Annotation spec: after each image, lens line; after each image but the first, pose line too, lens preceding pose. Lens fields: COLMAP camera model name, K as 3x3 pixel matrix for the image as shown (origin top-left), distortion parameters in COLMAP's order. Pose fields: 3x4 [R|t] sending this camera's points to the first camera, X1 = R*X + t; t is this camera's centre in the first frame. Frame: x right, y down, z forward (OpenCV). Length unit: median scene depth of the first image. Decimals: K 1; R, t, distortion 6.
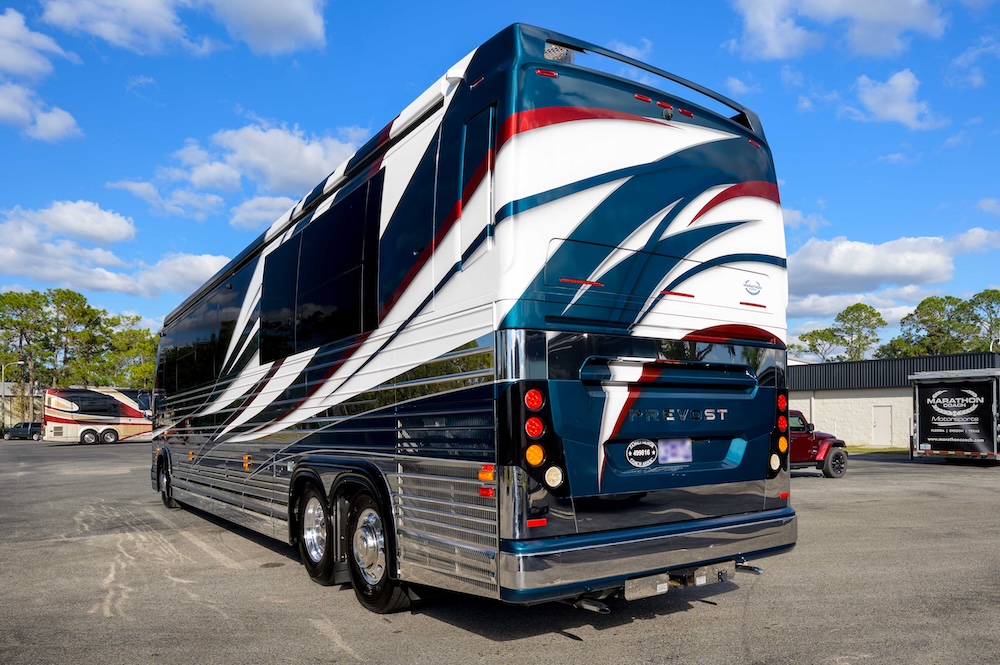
lens RADIAL K [[710.7, 0, 508.9], [0, 710.7, 330.1], [0, 0, 1]] dist [-0.007282, 0.001824]
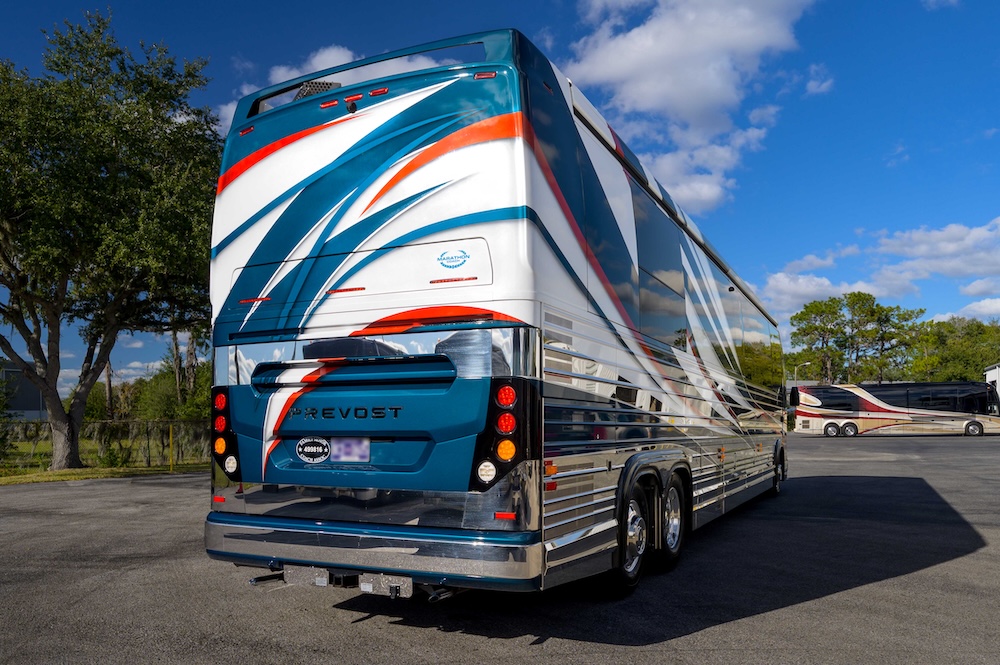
lens RADIAL K [[710.7, 0, 518.1], [0, 710.7, 348.7], [0, 0, 1]] dist [-0.007282, 0.001824]
pose [[0.501615, -0.077950, -0.861572, 1.218486], [0.107631, 0.993817, -0.027251, 0.083007], [0.858369, -0.079063, 0.506904, 0.716499]]
